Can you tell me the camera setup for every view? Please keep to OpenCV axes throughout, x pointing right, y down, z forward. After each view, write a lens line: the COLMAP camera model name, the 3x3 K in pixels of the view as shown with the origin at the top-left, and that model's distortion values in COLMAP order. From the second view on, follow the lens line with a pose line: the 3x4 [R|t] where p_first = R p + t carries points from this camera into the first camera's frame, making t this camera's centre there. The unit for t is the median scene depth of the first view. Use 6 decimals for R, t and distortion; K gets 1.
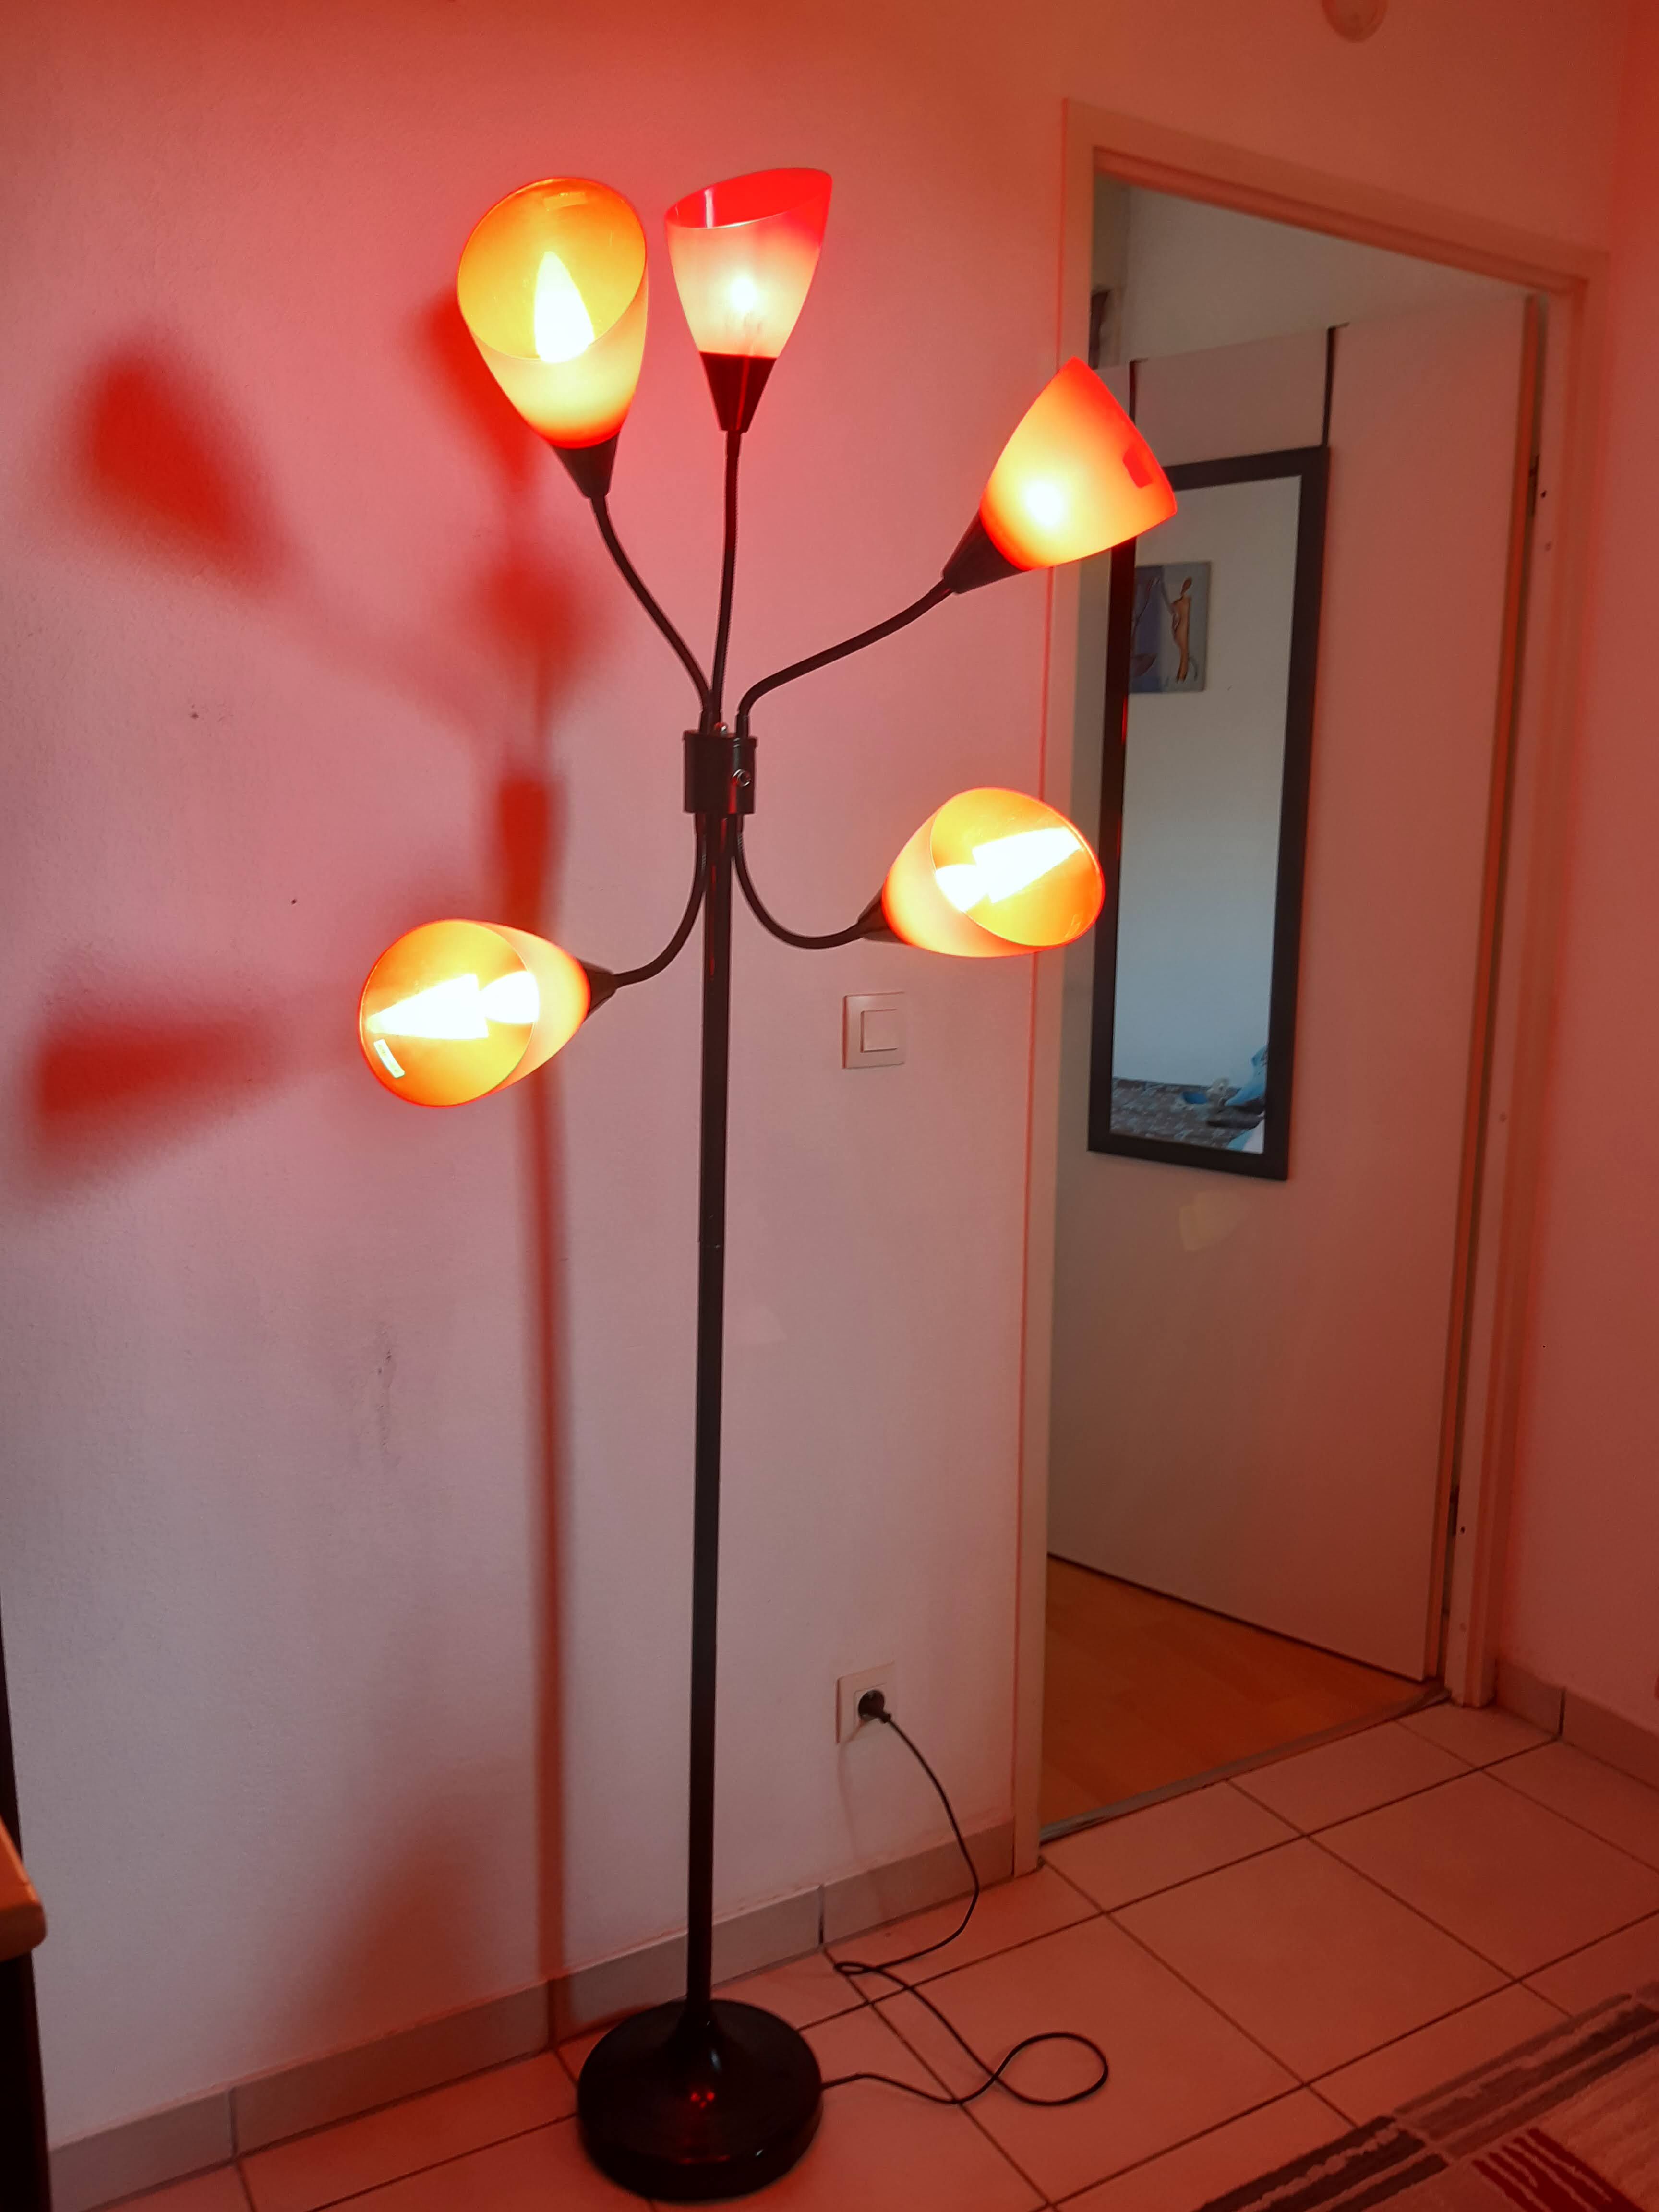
lens RADIAL K [[1715.4, 0, 829.5], [0, 1715.4, 1106.0], [0, 0, 1]] dist [0.035650, -0.106433]
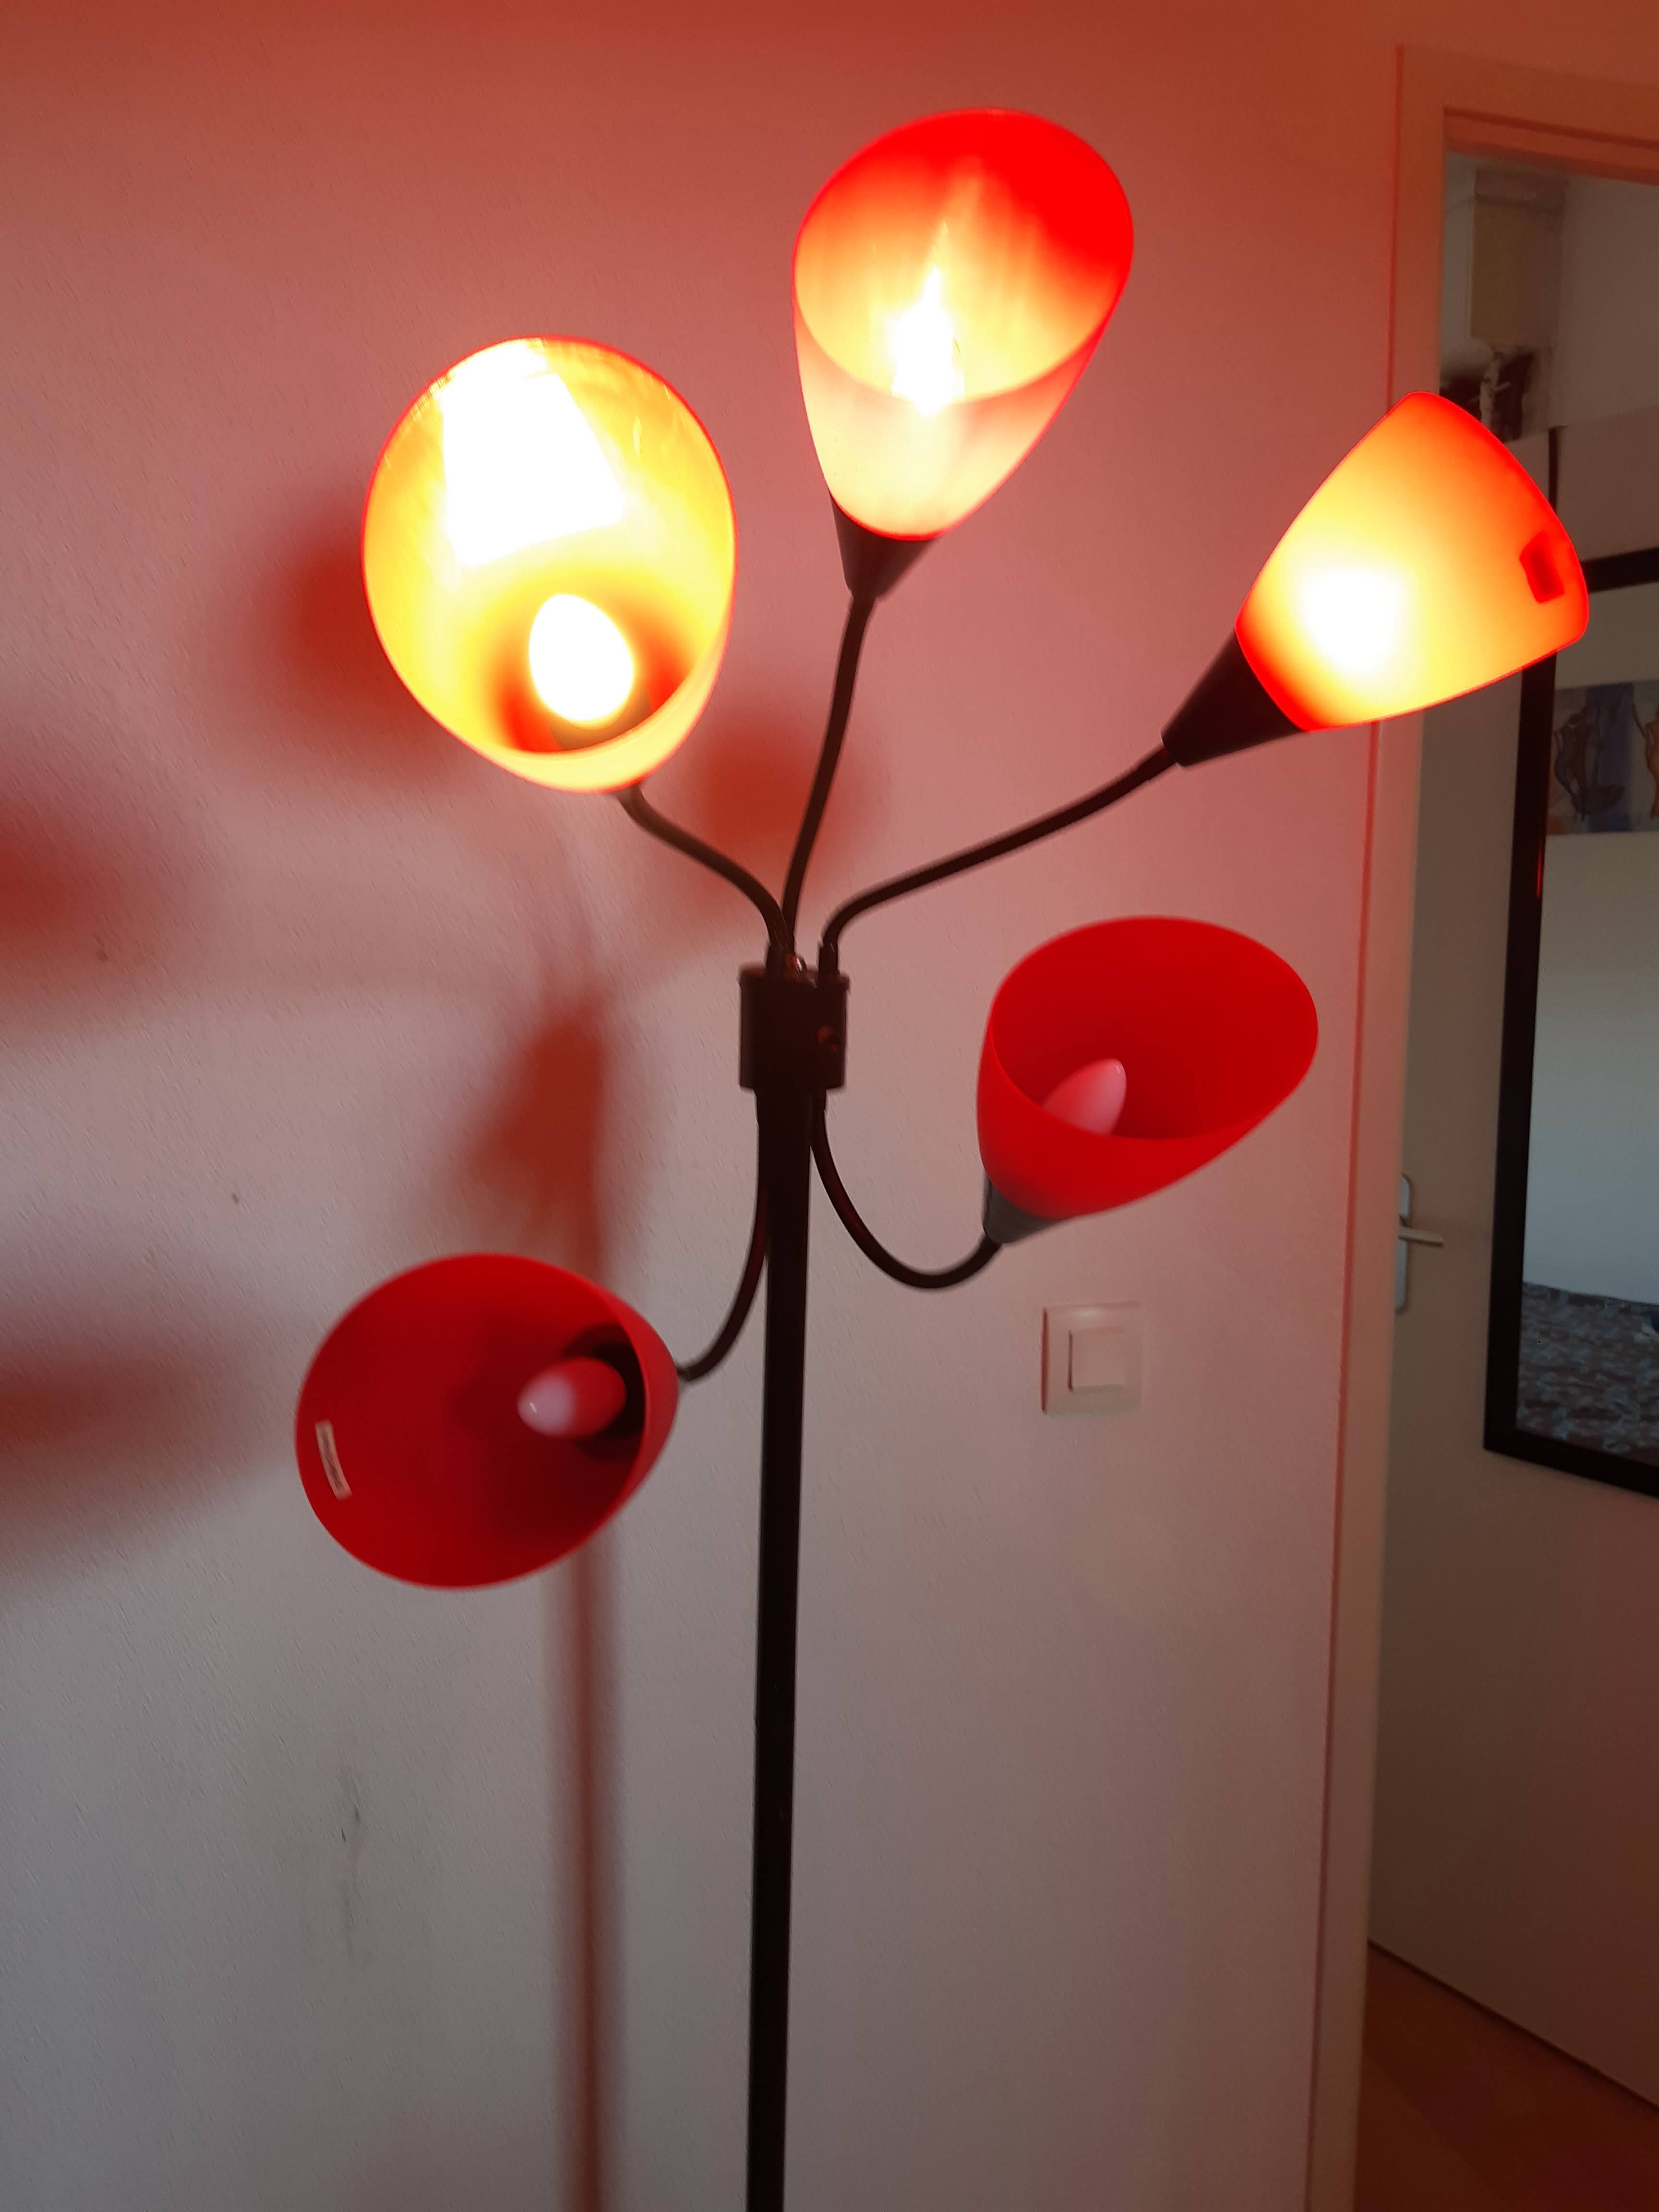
lens RADIAL K [[1704.7, 0, 833.1], [0, 1704.7, 1123.6], [0, 0, 1]] dist [0.041488, -0.098672]
pose [[0.966081, 0.023121, -0.257200, 0.095836], [-0.039475, 0.997501, -0.058604, -0.090824], [0.255203, 0.066769, 0.964579, 0.278459]]
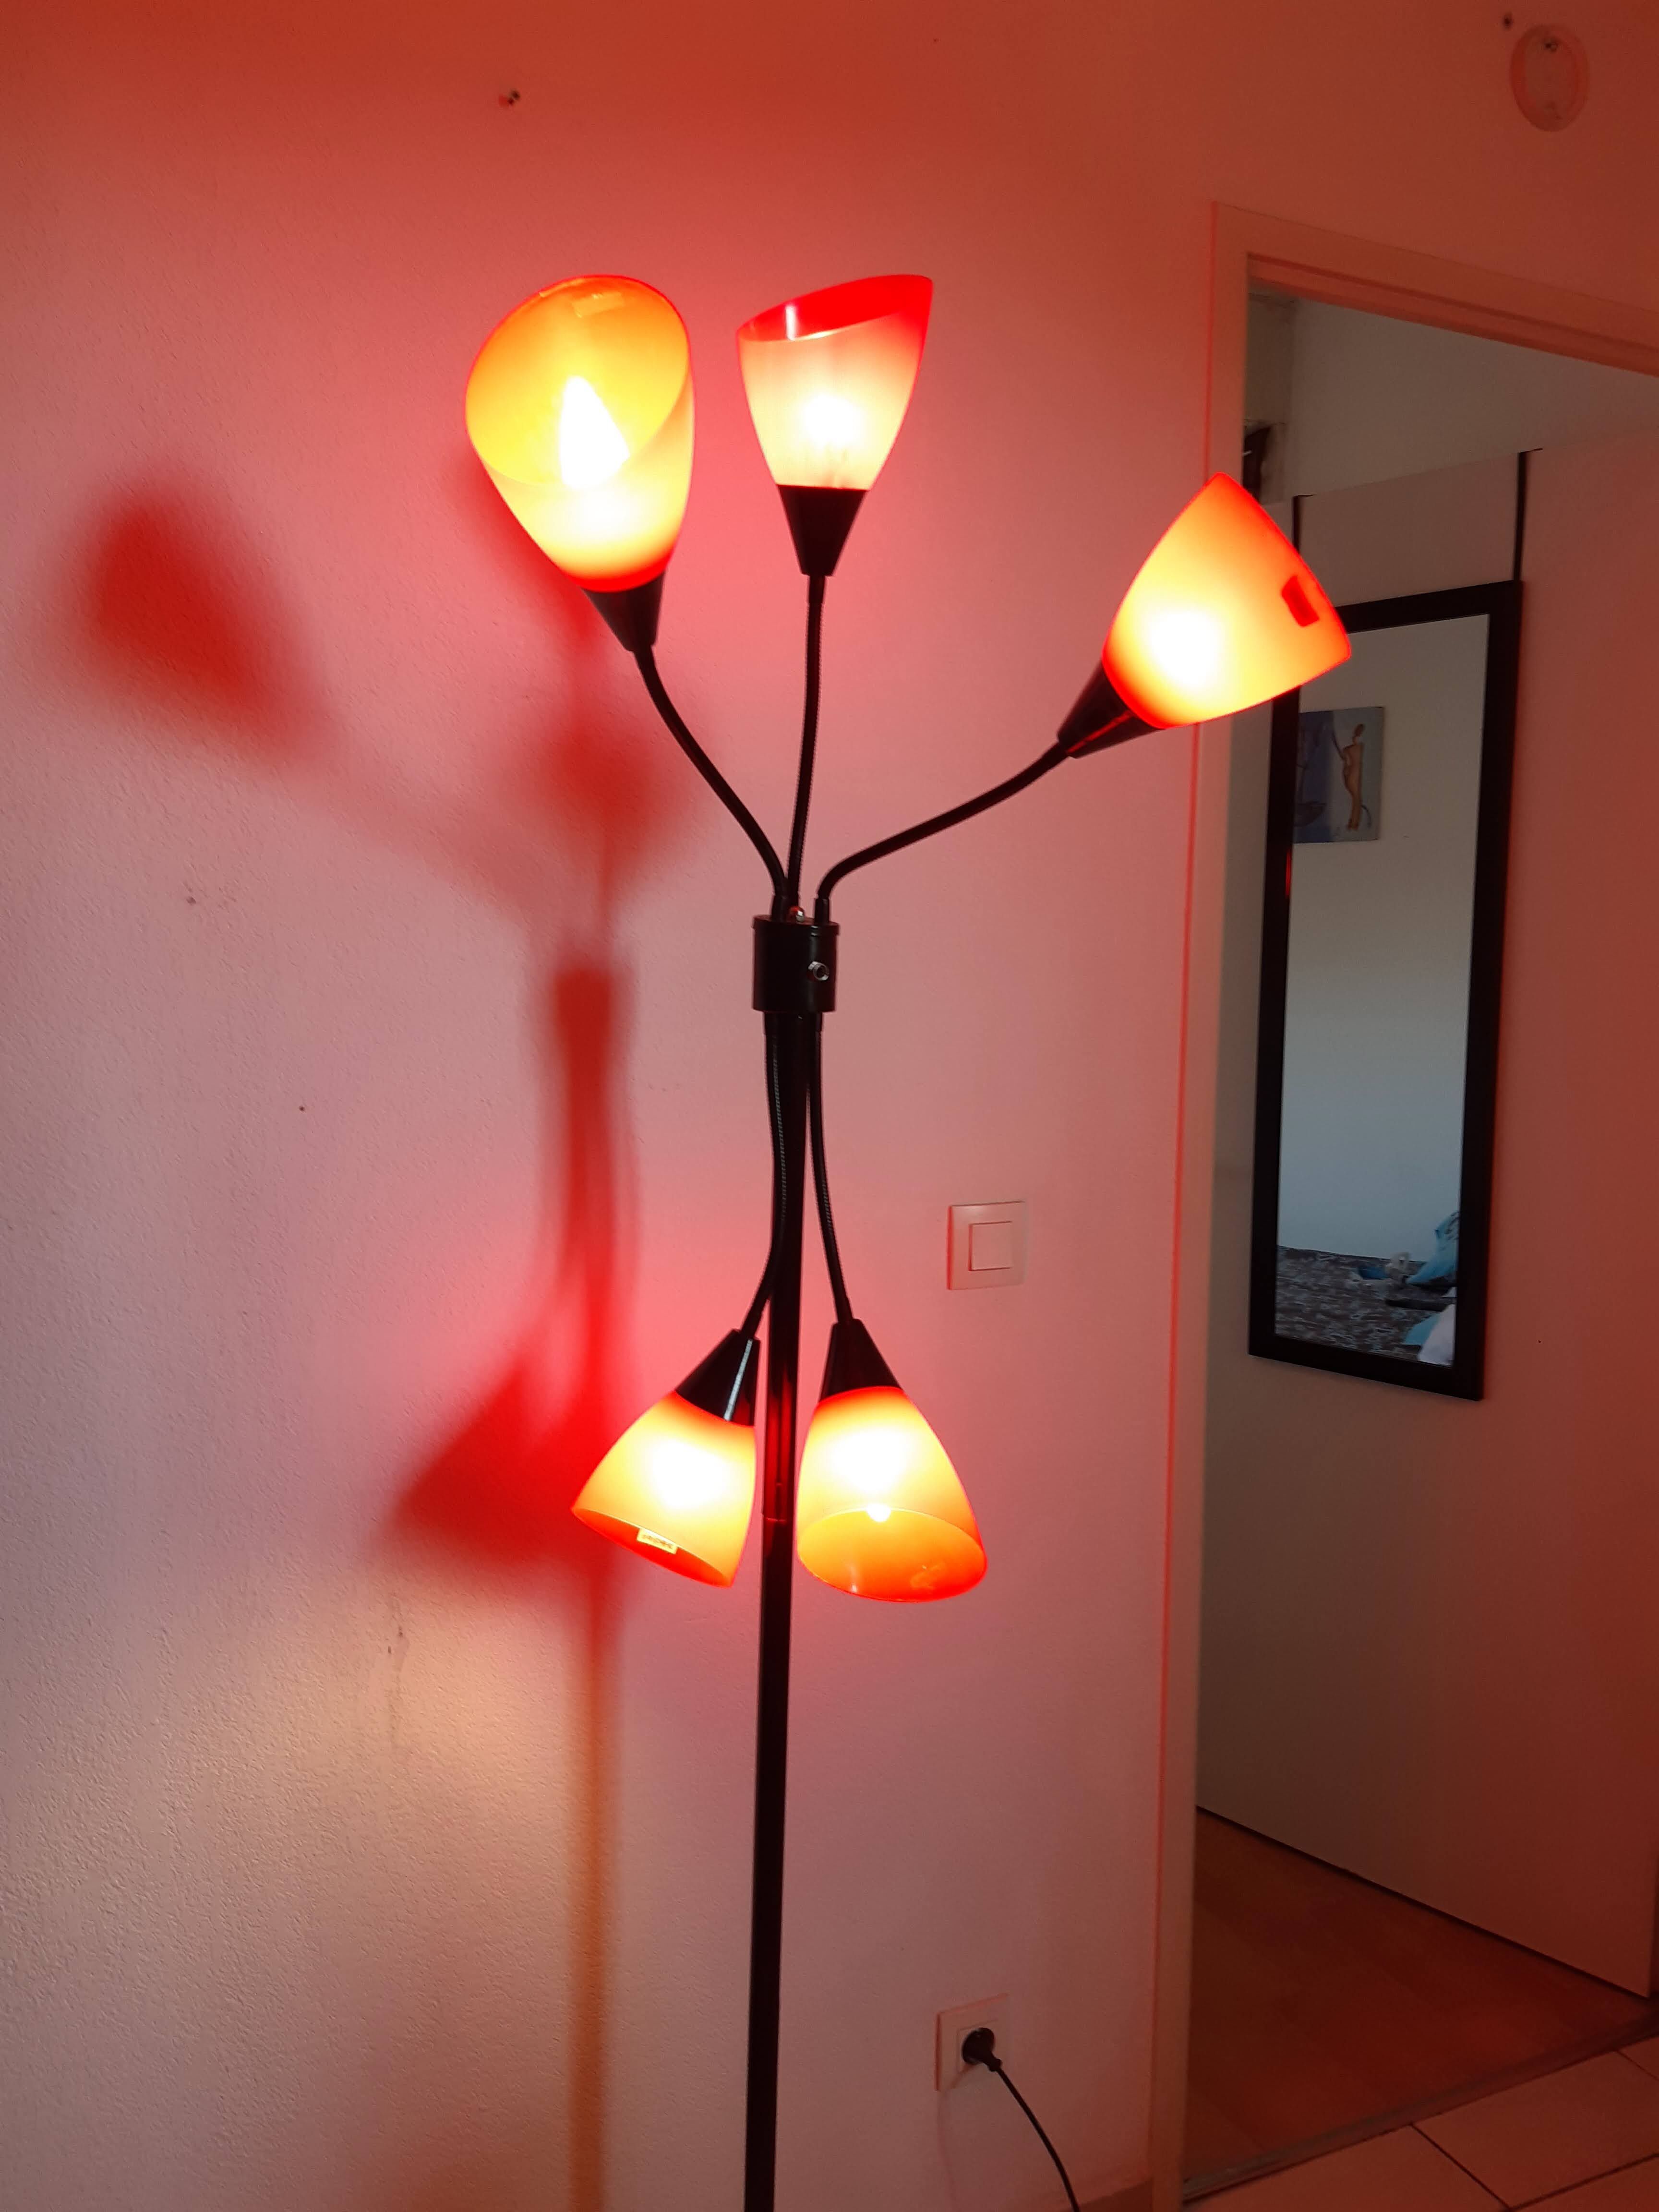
lens RADIAL K [[1679.9, 0, 818.8], [0, 1679.9, 1114.3], [0, 0, 1]] dist [0.046742, -0.114853]
pose [[0.994211, 0.009576, -0.107016, 0.031081], [-0.017322, 0.997277, -0.071689, -0.046711], [0.106038, 0.073128, 0.991669, 0.140085]]
